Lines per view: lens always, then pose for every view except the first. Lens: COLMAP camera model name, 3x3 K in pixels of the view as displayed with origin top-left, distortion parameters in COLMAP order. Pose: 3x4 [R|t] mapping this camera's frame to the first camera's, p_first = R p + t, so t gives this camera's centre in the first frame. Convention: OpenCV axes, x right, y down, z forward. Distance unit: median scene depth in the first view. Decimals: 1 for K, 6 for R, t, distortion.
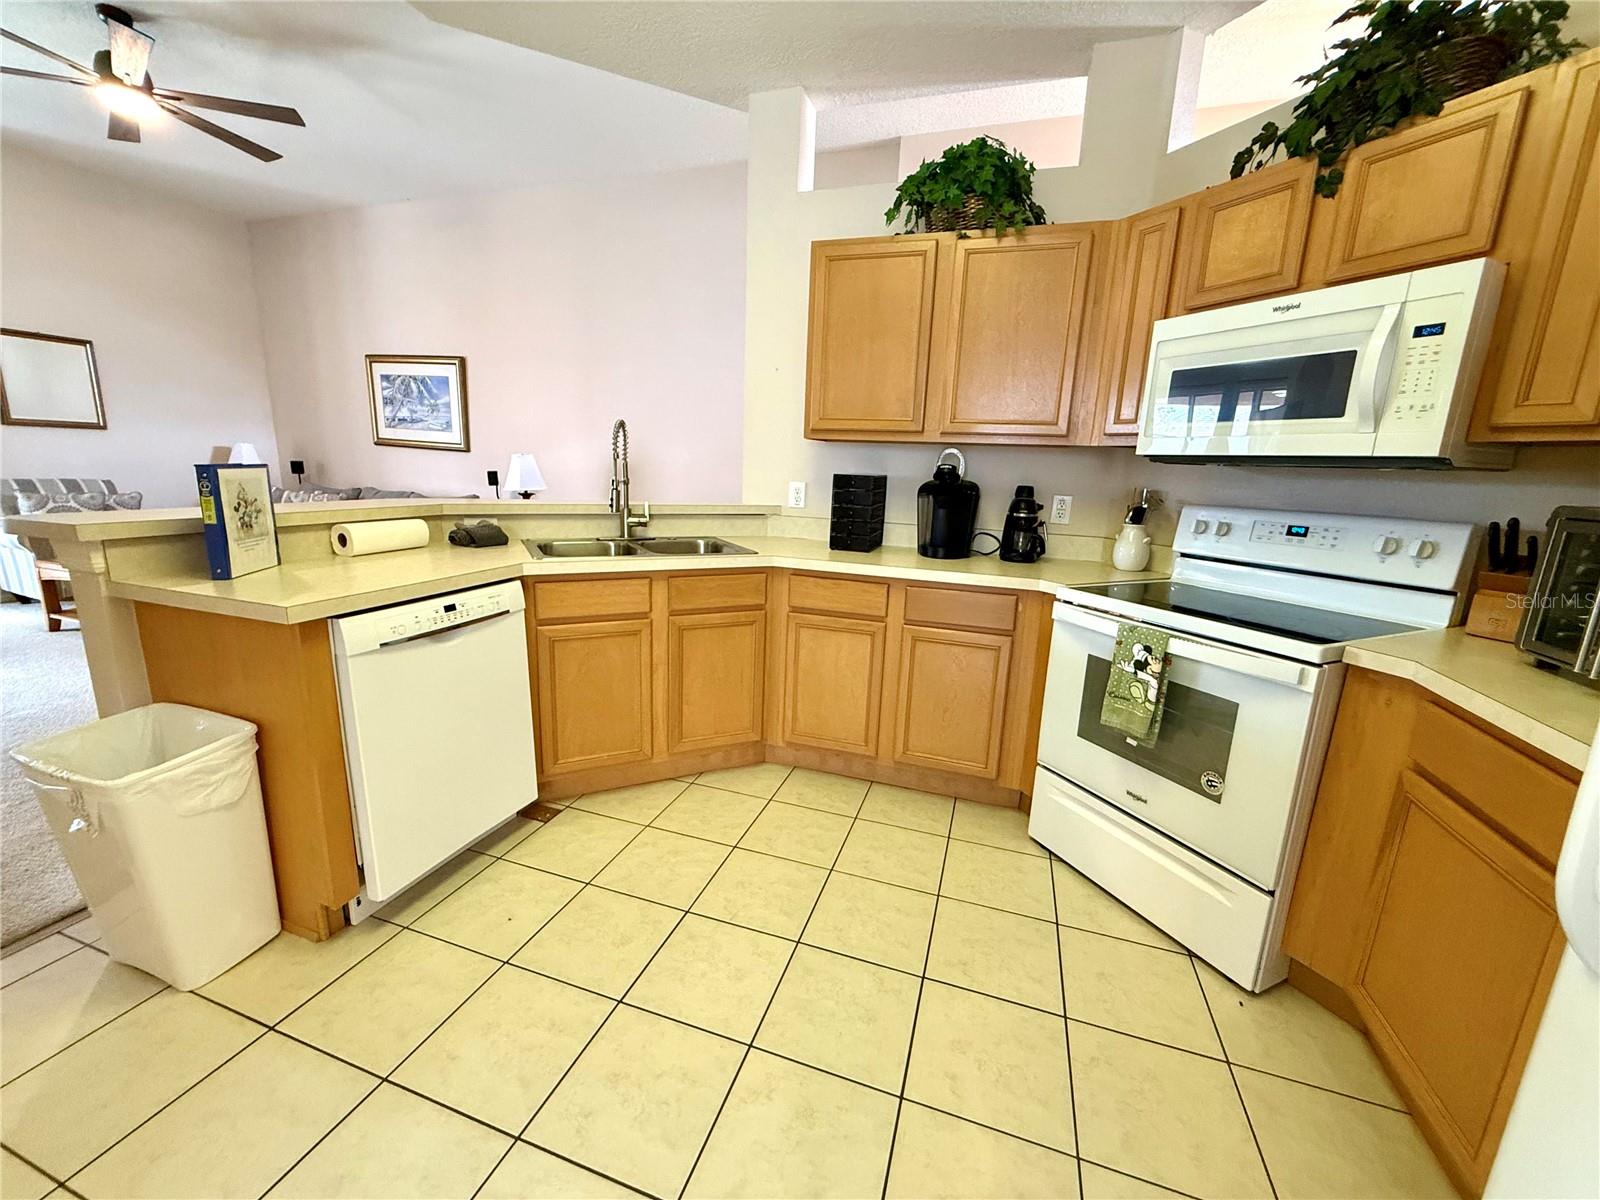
lens RADIAL K [[638.3, 0, 793.4], [0, 638.3, 599.3], [0, 0, 1]] dist [-0.000166, 0.000170]
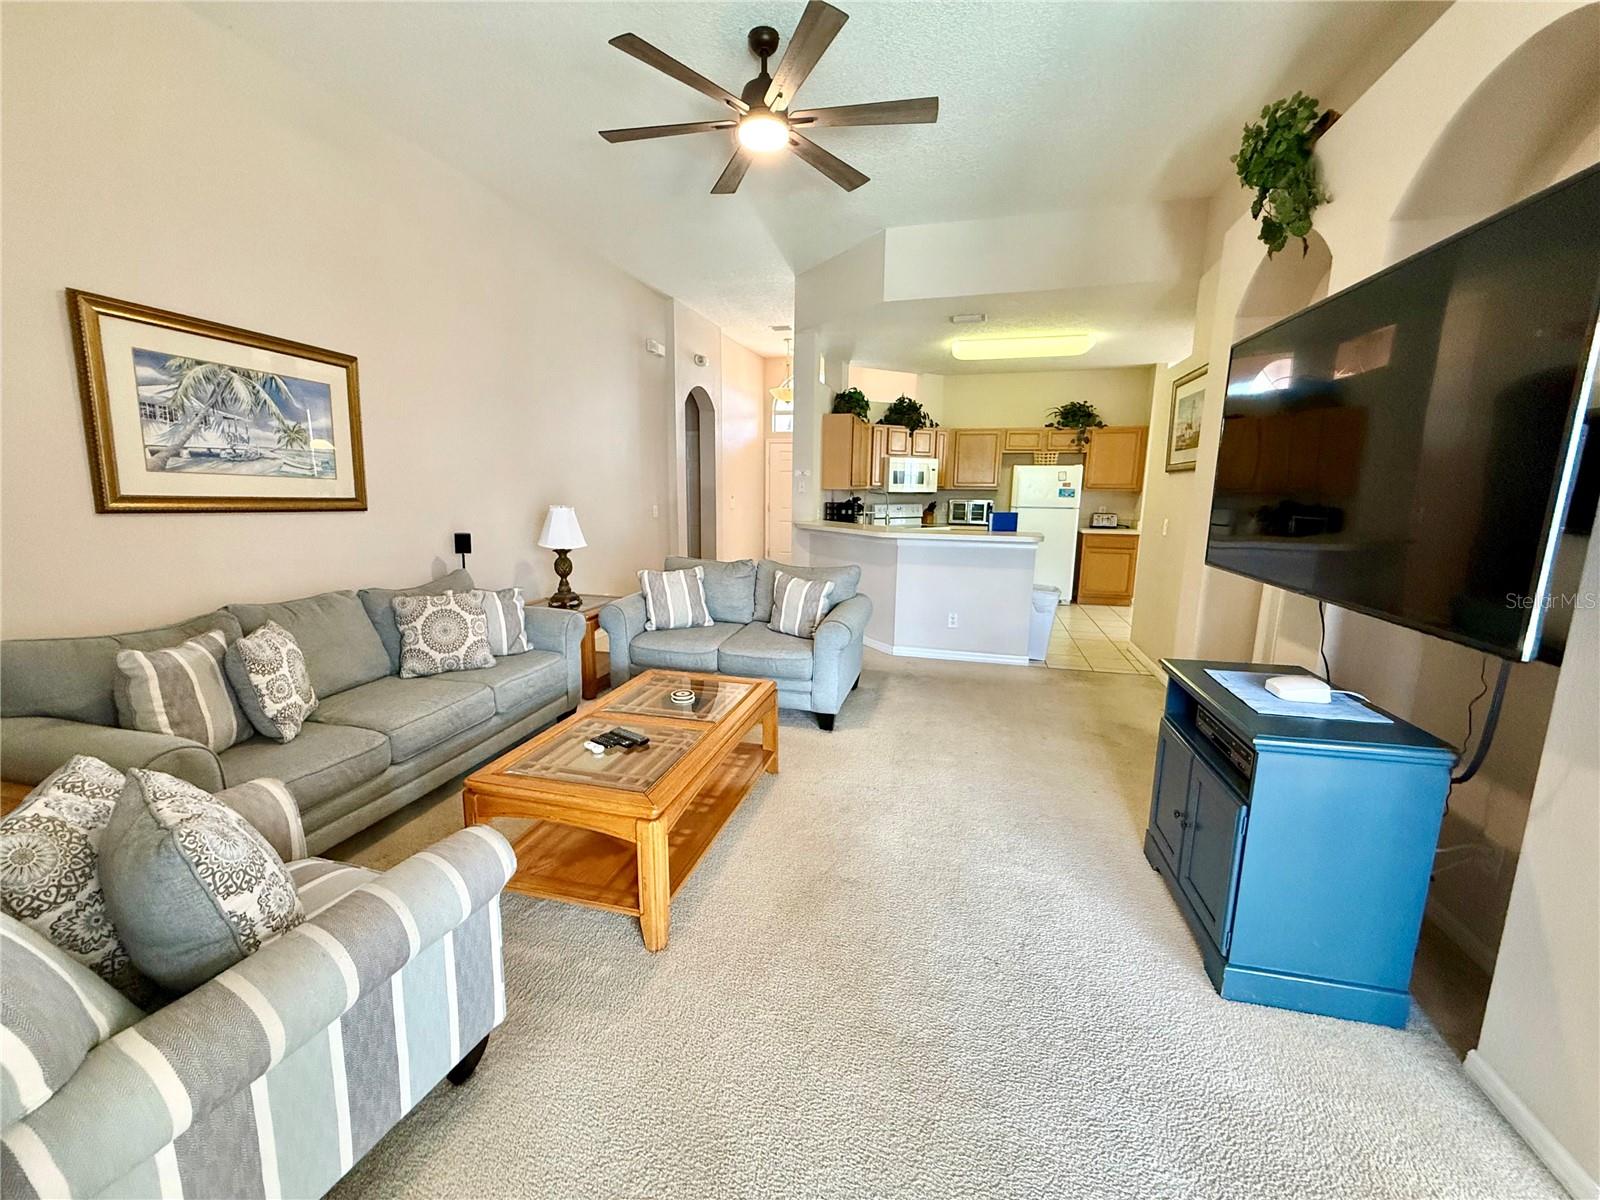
lens RADIAL K [[638.3, 0, 793.4], [0, 638.3, 599.3], [0, 0, 1]] dist [-0.000166, 0.000170]
pose [[-0.059862, -0.215980, 0.974561, -2.665995], [0.196271, 0.954707, 0.223635, -0.479169], [-0.978721, 0.204665, -0.014760, 1.454162]]
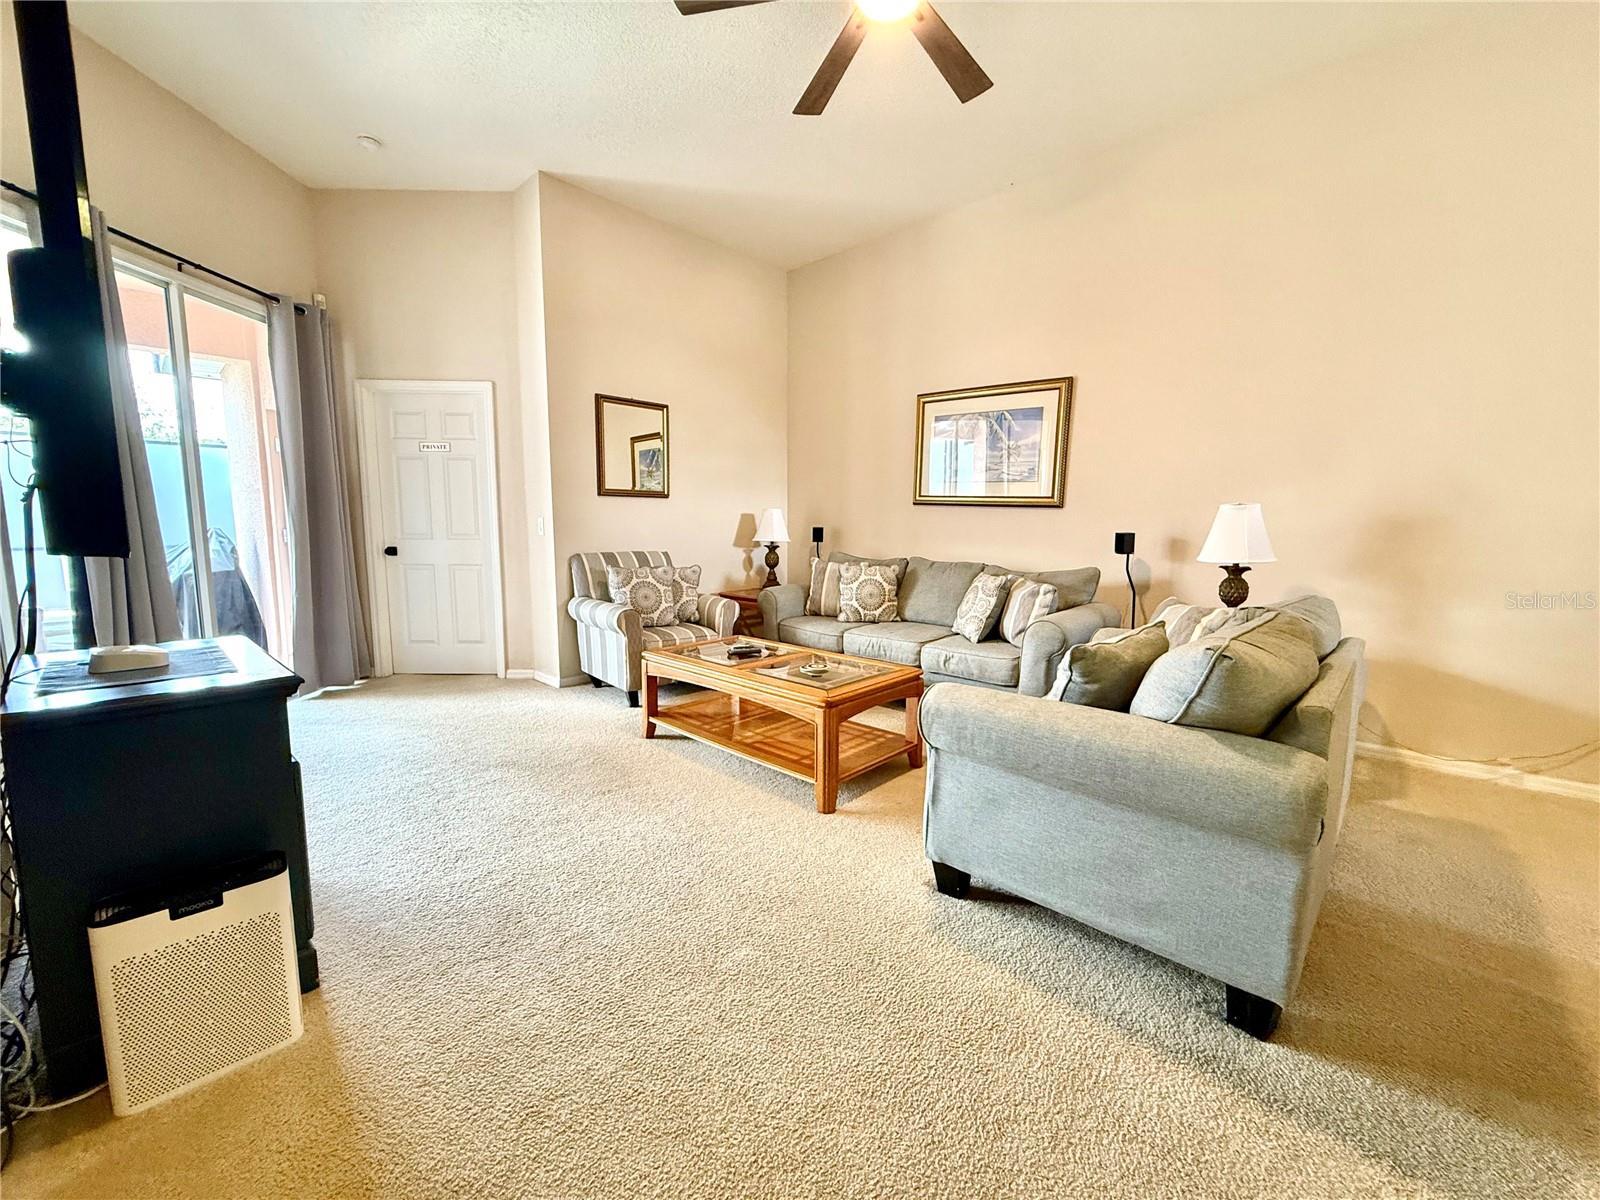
lens RADIAL K [[638.3, 0, 793.4], [0, 638.3, 599.3], [0, 0, 1]] dist [-0.000166, 0.000170]
pose [[0.903392, 0.022155, -0.428243, -1.097324], [-0.063068, 0.994669, -0.081584, -0.119547], [0.424153, 0.100711, 0.899973, 0.554720]]
